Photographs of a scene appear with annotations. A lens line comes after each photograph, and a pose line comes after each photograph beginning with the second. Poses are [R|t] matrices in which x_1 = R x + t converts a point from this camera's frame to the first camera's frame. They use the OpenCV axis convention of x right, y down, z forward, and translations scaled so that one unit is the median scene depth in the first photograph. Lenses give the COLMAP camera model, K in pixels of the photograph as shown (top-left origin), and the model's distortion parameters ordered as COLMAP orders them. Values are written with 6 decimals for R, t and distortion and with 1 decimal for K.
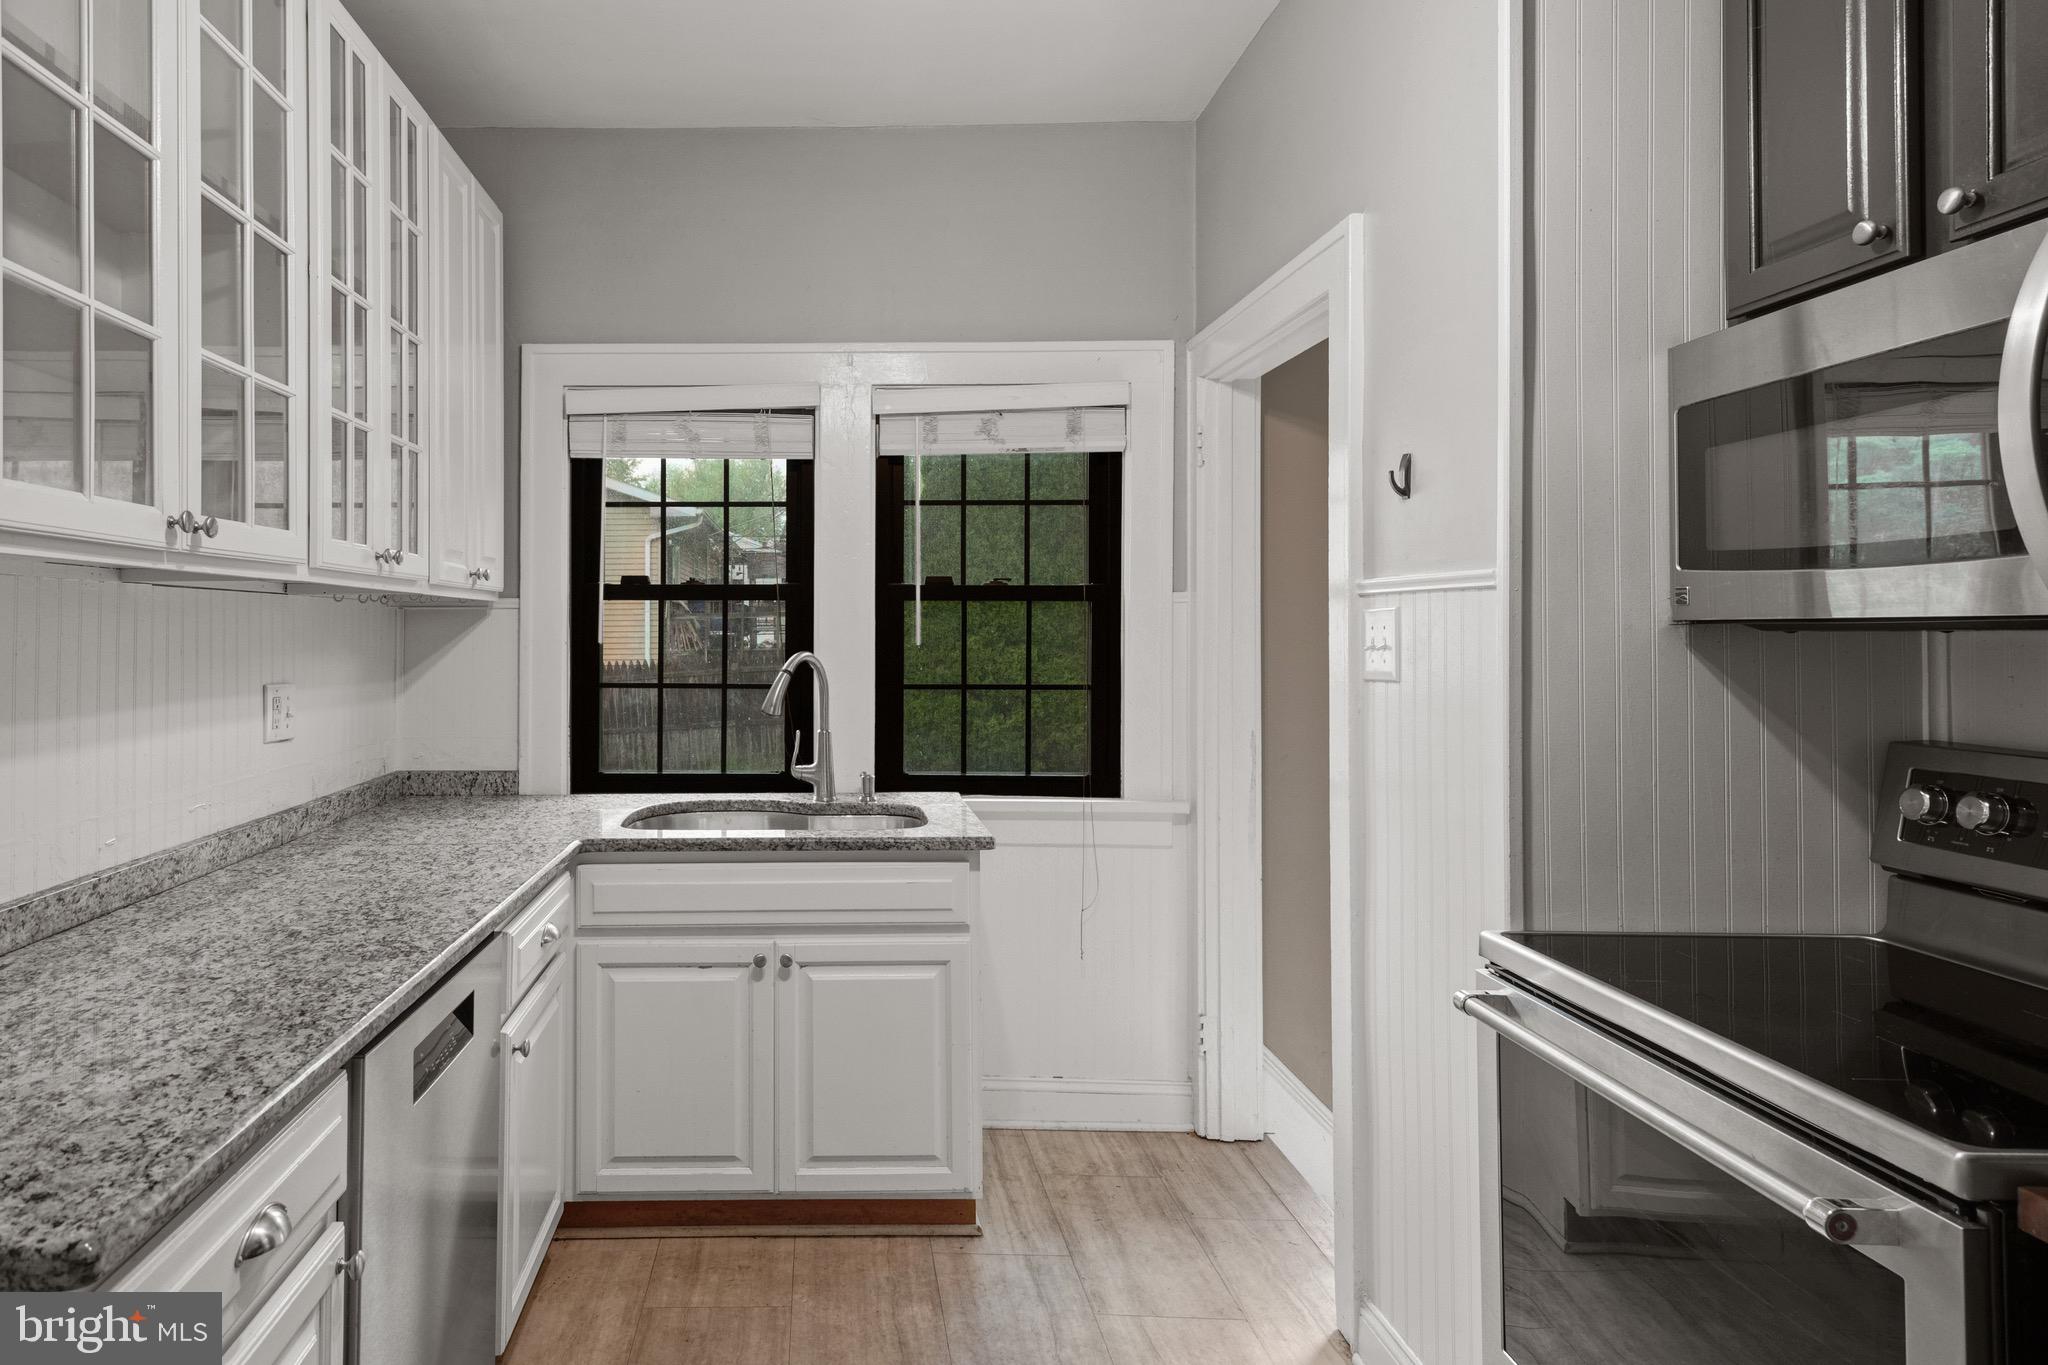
lens RADIAL K [[1168.5, 0, 838.7], [0, 1168.5, 629.8], [0, 0, 1]] dist [-0.003061, -0.012190]
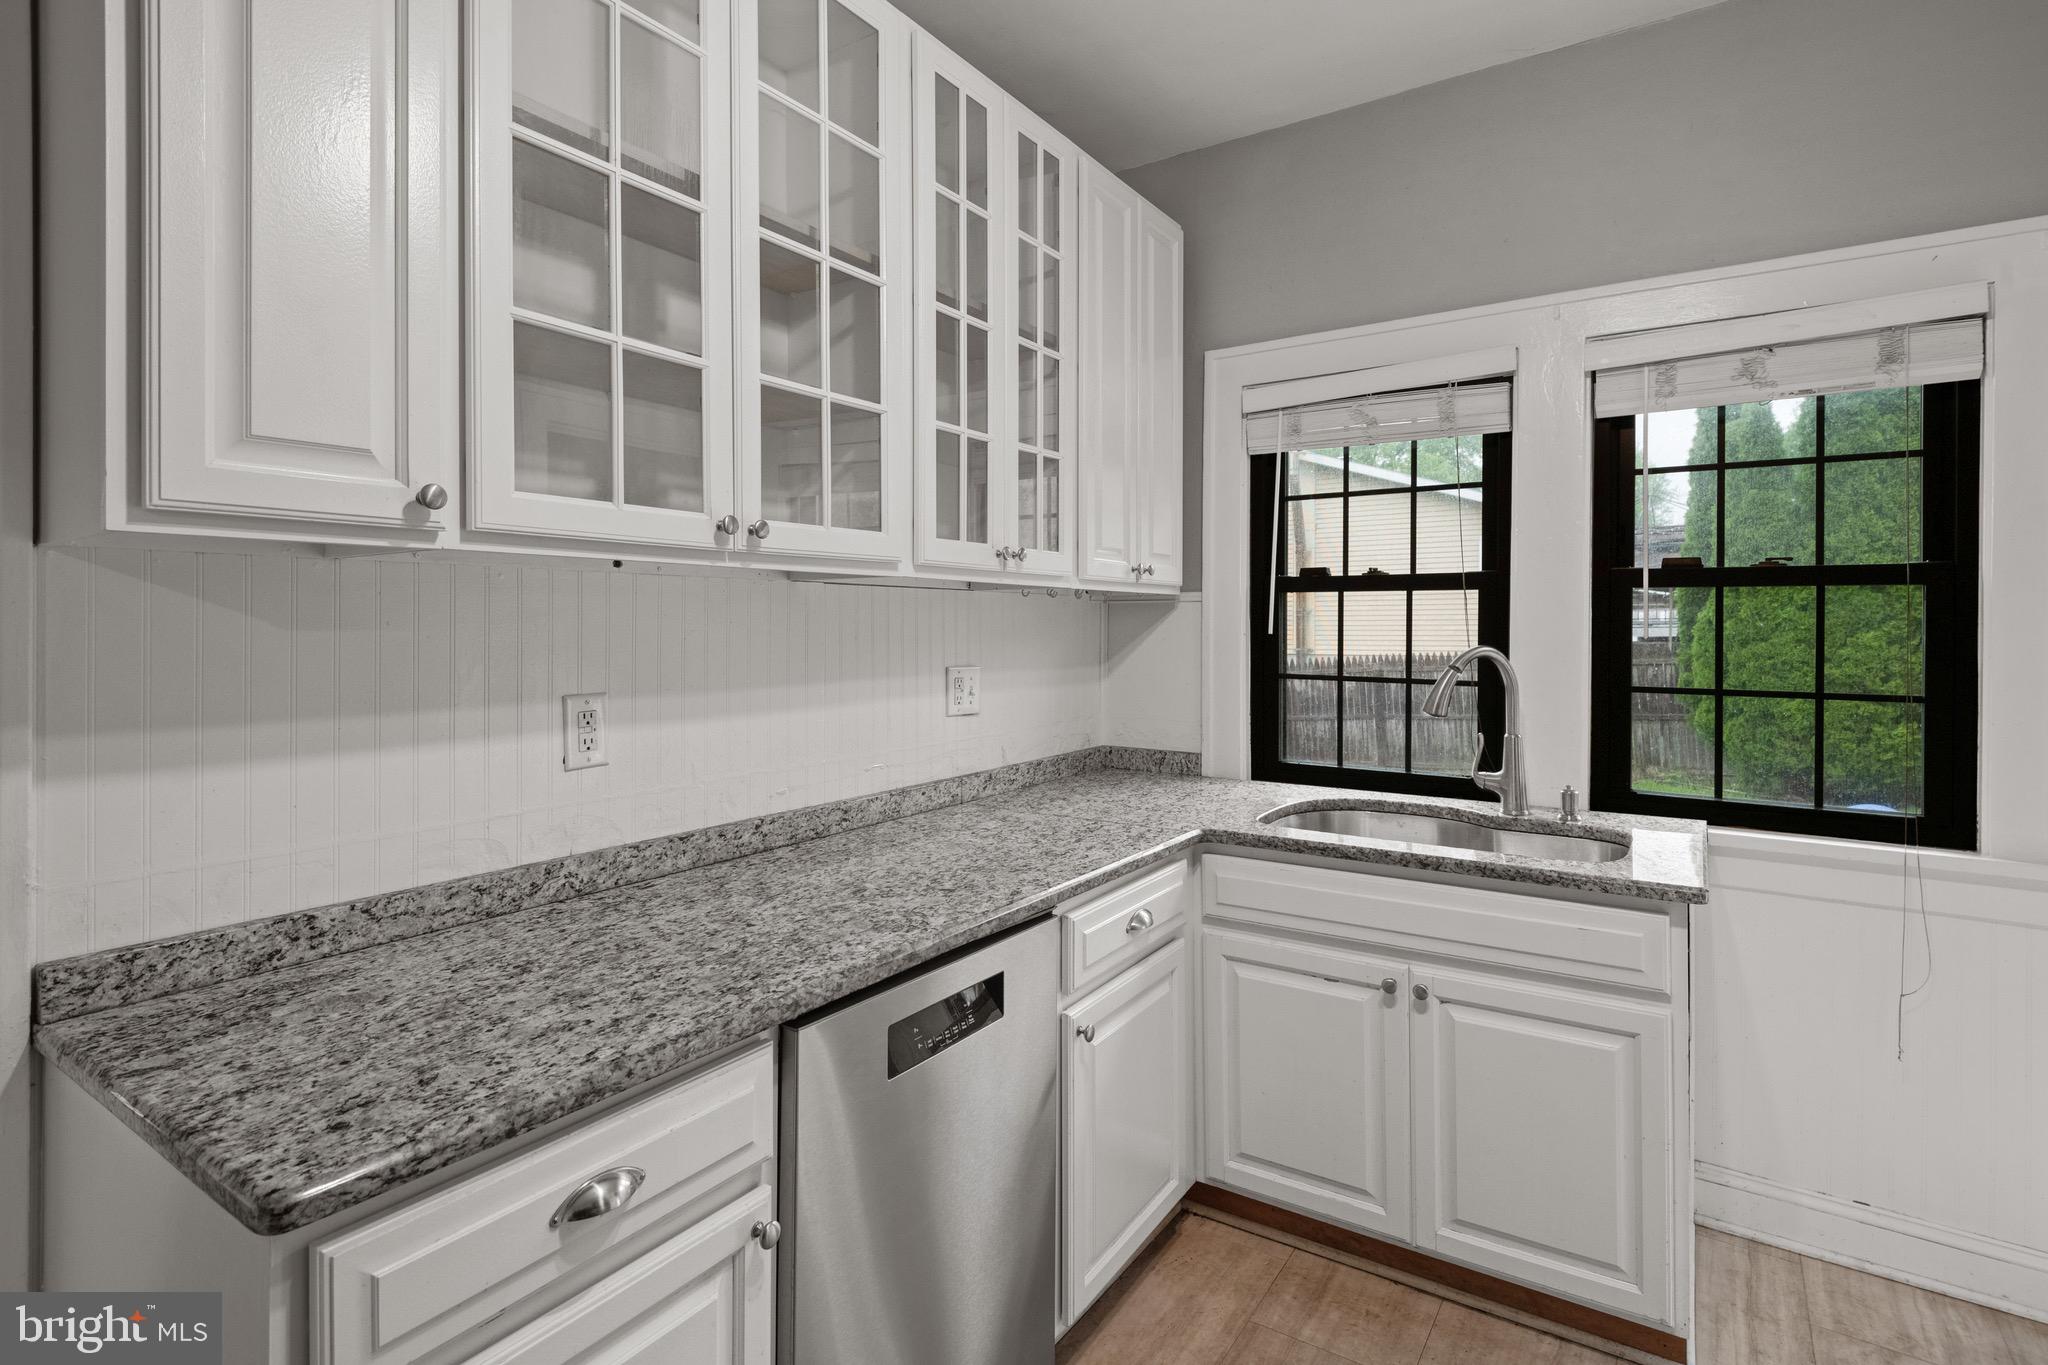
lens RADIAL K [[990.5, 0, 1041.6], [0, 990.5, 630.2], [0, 0, 1]] dist [0.002998, -0.007284]
pose [[0.825488, 0.006904, -0.564378, 0.137989], [-0.002643, 0.999962, 0.008366, 0.001274], [0.564414, -0.005415, 0.825474, 0.207432]]
